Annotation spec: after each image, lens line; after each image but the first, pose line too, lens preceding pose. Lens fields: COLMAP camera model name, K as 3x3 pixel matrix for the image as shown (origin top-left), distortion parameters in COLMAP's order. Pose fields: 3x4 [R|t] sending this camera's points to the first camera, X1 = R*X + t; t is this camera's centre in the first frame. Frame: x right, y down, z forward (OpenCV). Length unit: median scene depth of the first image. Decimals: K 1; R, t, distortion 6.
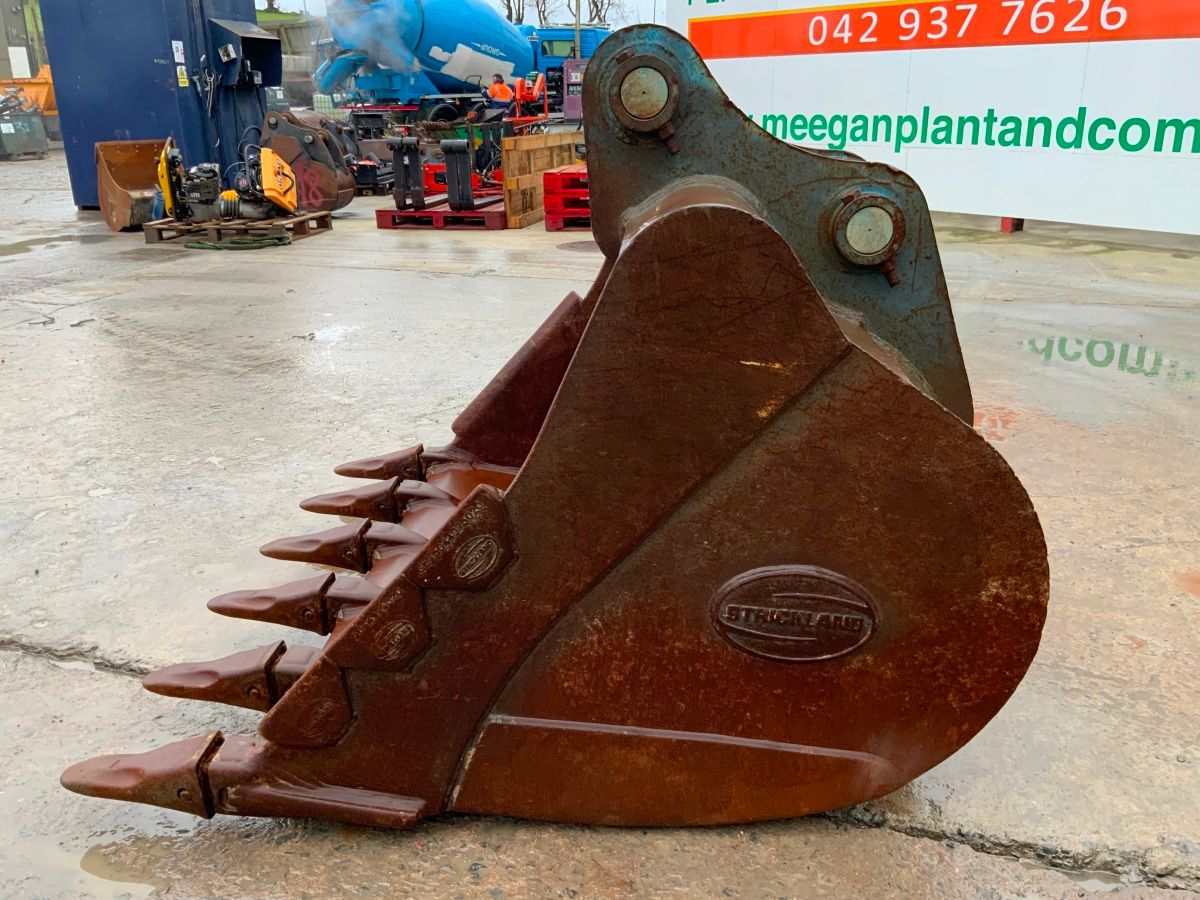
lens RADIAL K [[1013.6, 0, 601.2], [0, 1013.6, 451.0], [0, 0, 1]] dist [0.041278, -0.082421]
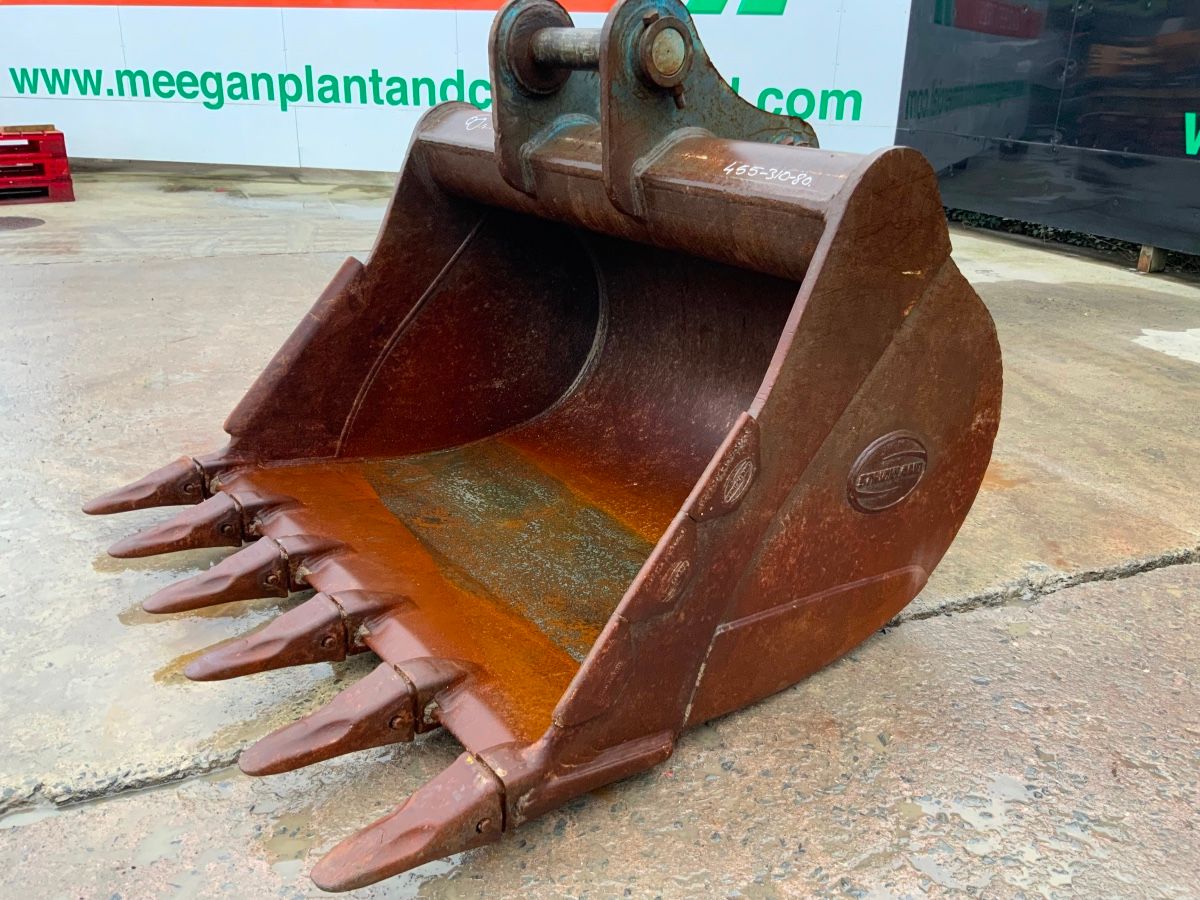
lens RADIAL K [[1013.6, 0, 603.2], [0, 1013.6, 456.8], [0, 0, 1]] dist [0.041278, -0.082421]
pose [[0.751058, -0.214428, 0.624446, -0.761463], [0.188851, 0.976046, 0.108021, -0.055188], [-0.632651, 0.036797, 0.773563, 0.203457]]
